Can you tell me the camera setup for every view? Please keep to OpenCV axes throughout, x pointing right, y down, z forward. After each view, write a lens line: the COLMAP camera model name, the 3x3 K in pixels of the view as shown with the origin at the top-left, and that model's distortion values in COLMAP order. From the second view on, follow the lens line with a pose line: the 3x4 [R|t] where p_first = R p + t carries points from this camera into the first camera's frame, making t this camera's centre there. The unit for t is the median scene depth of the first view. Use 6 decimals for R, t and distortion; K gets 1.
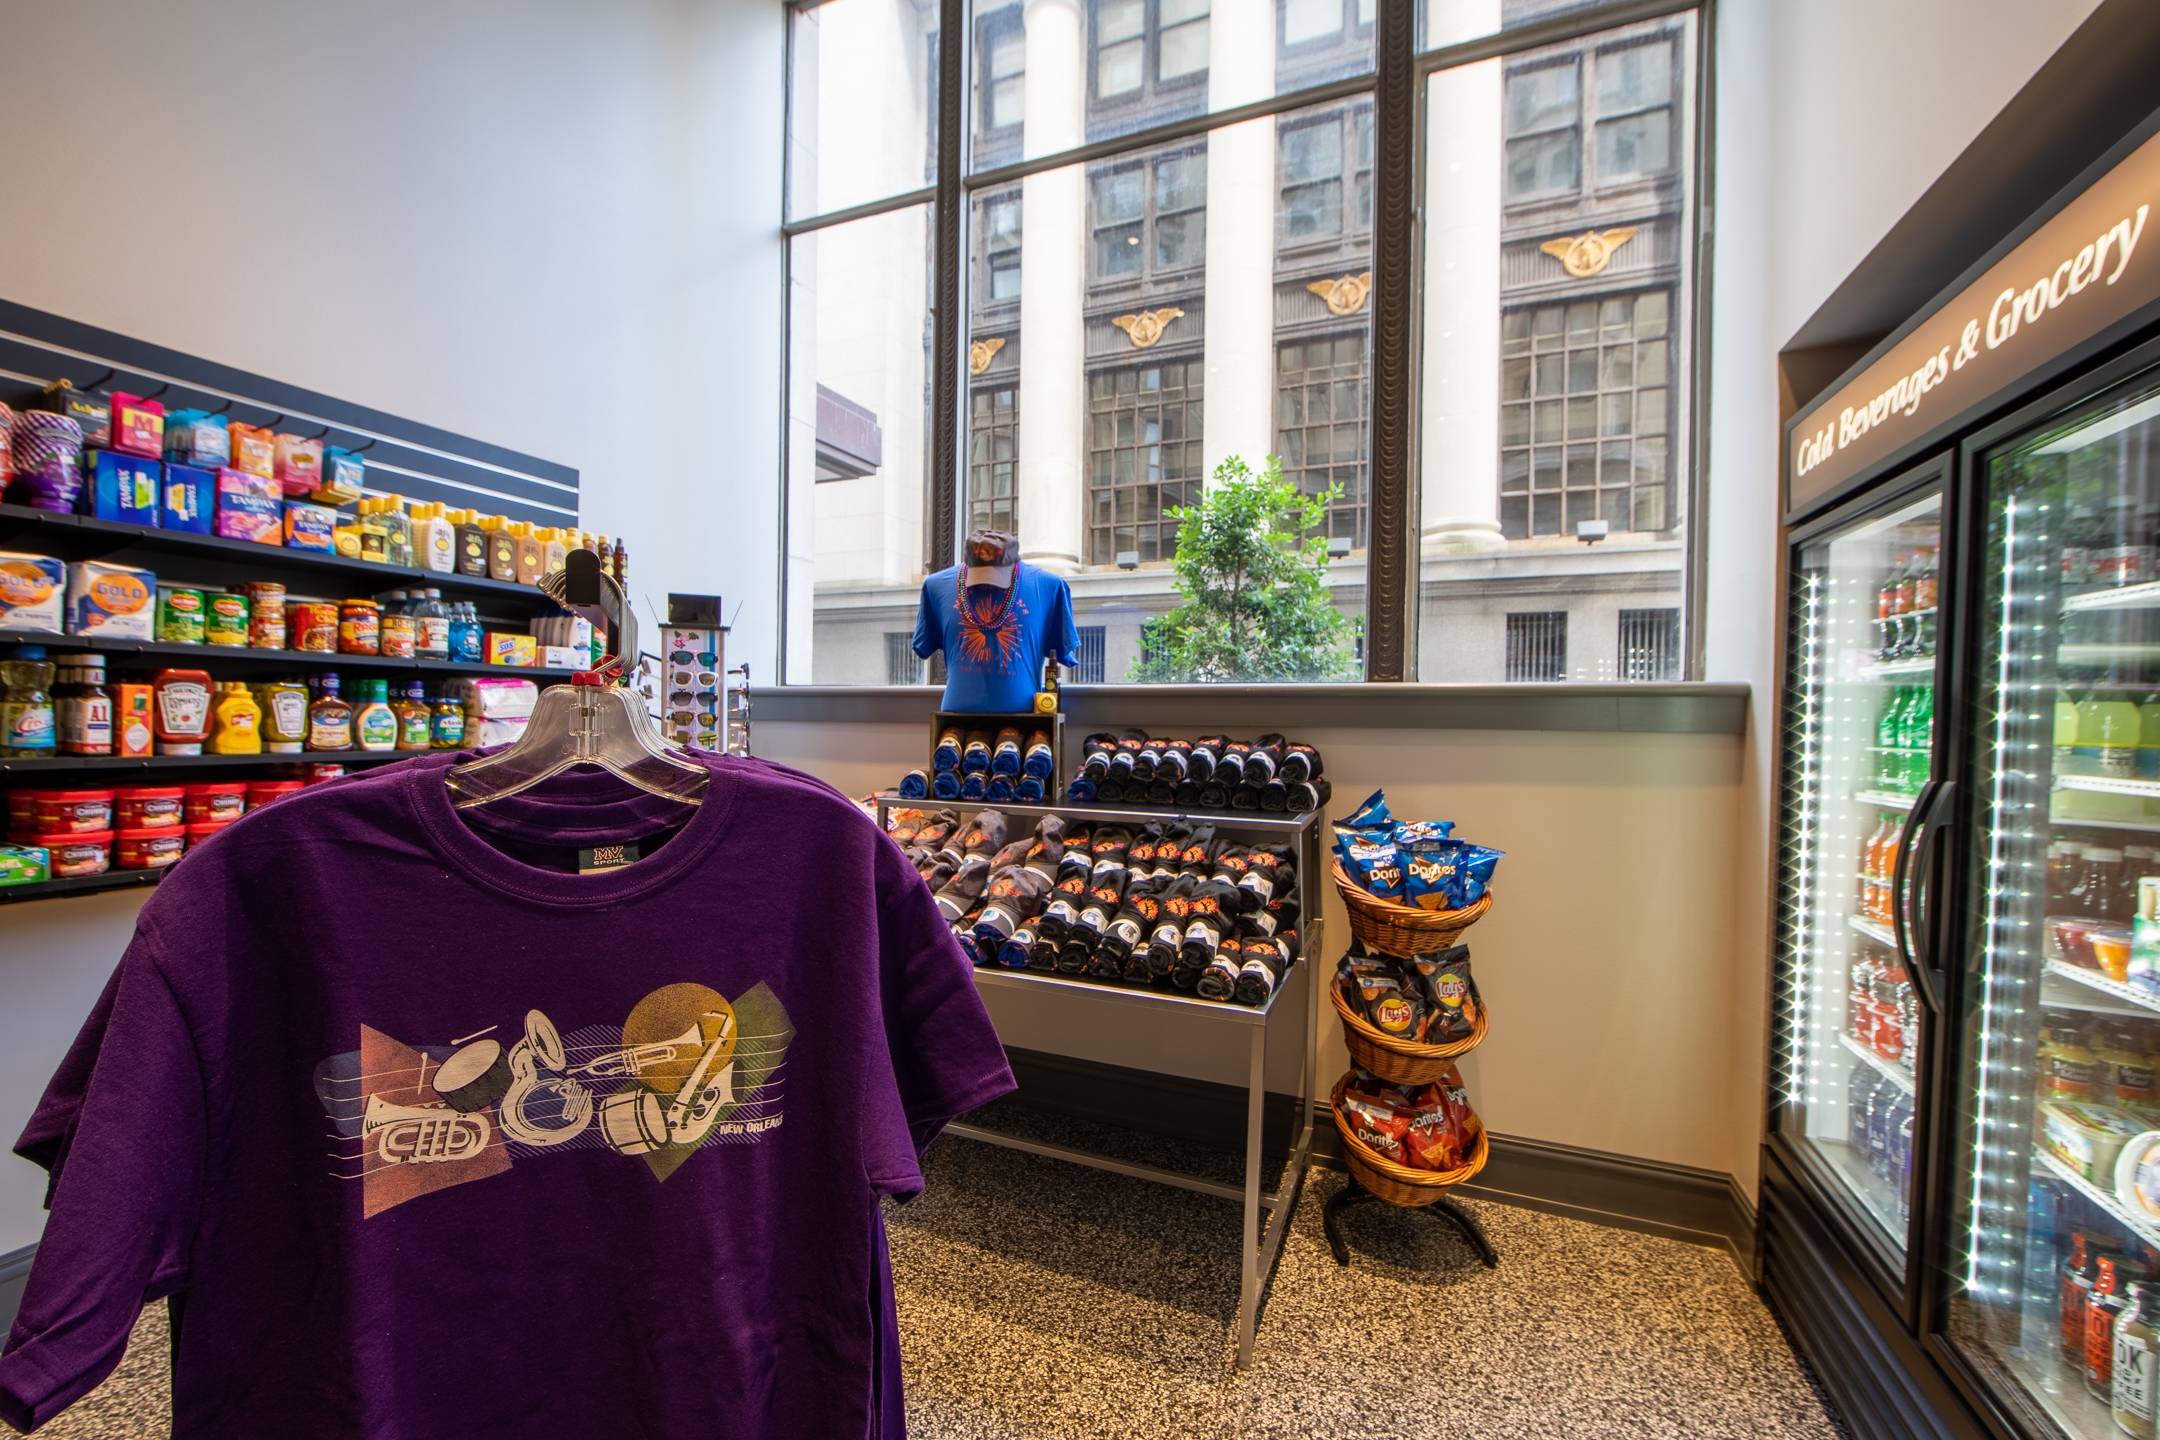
lens RADIAL K [[849.3, 0, 1080.0], [0, 849.3, 720.0], [0, 0, 1]] dist [0.000136, -0.000142]
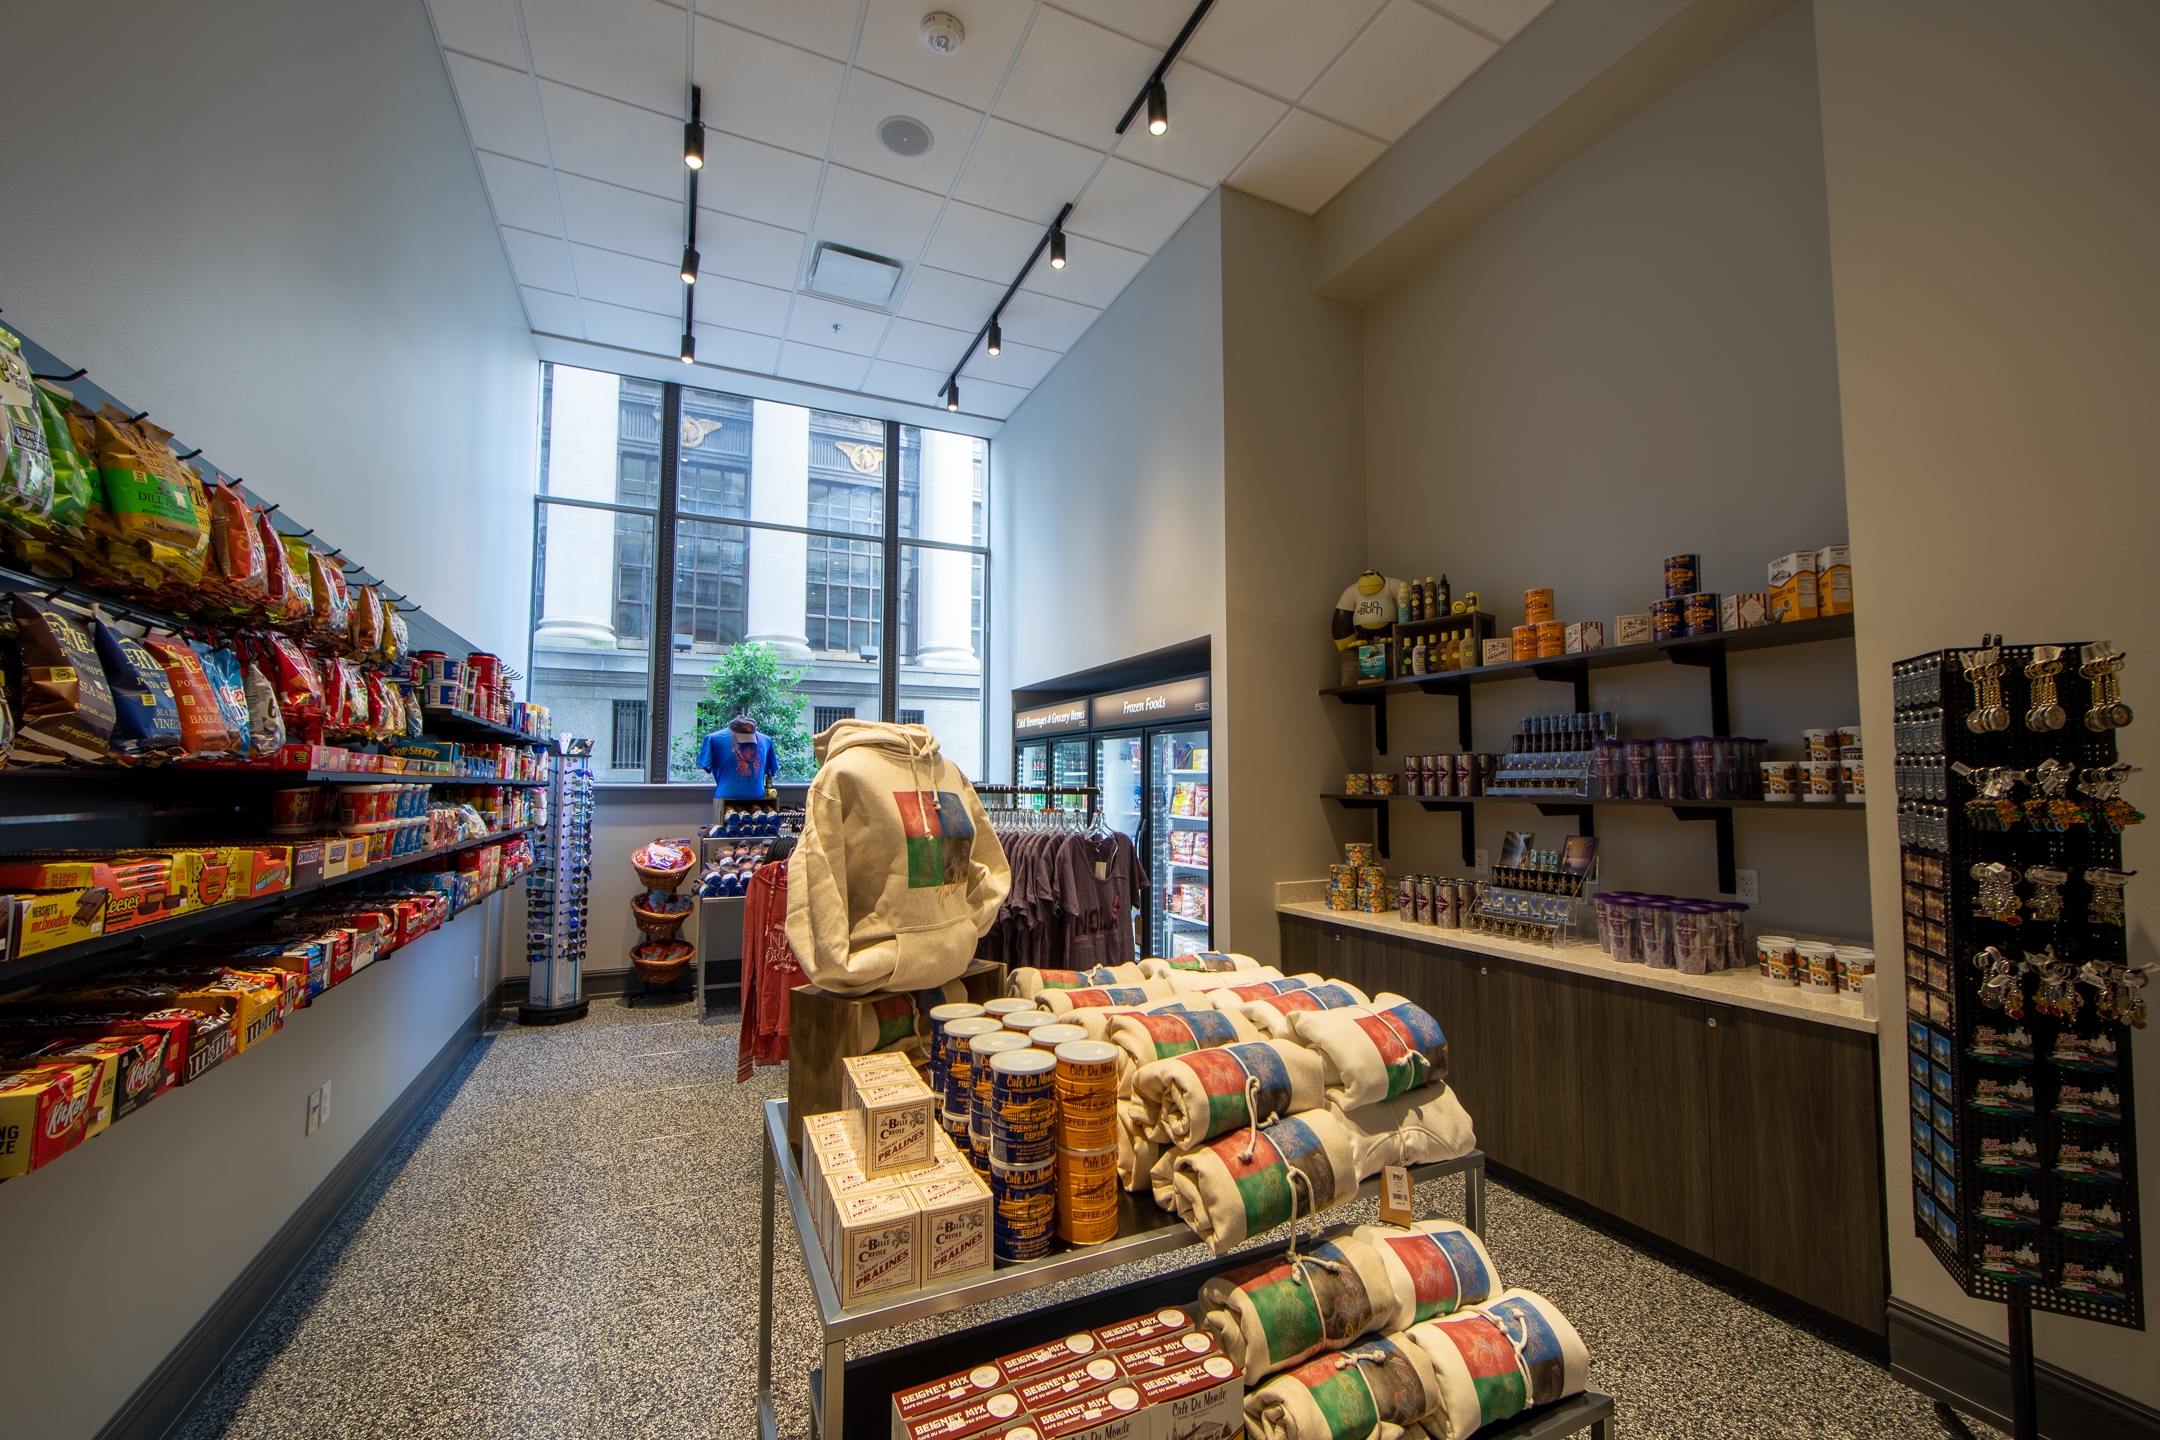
lens RADIAL K [[849.3, 0, 1080.0], [0, 849.3, 720.0], [0, 0, 1]] dist [0.000136, -0.000142]
pose [[0.663659, 0.042556, 0.746824, -1.043362], [0.007366, 0.997960, -0.063412, -0.057496], [-0.747999, 0.047585, 0.661992, -0.991015]]
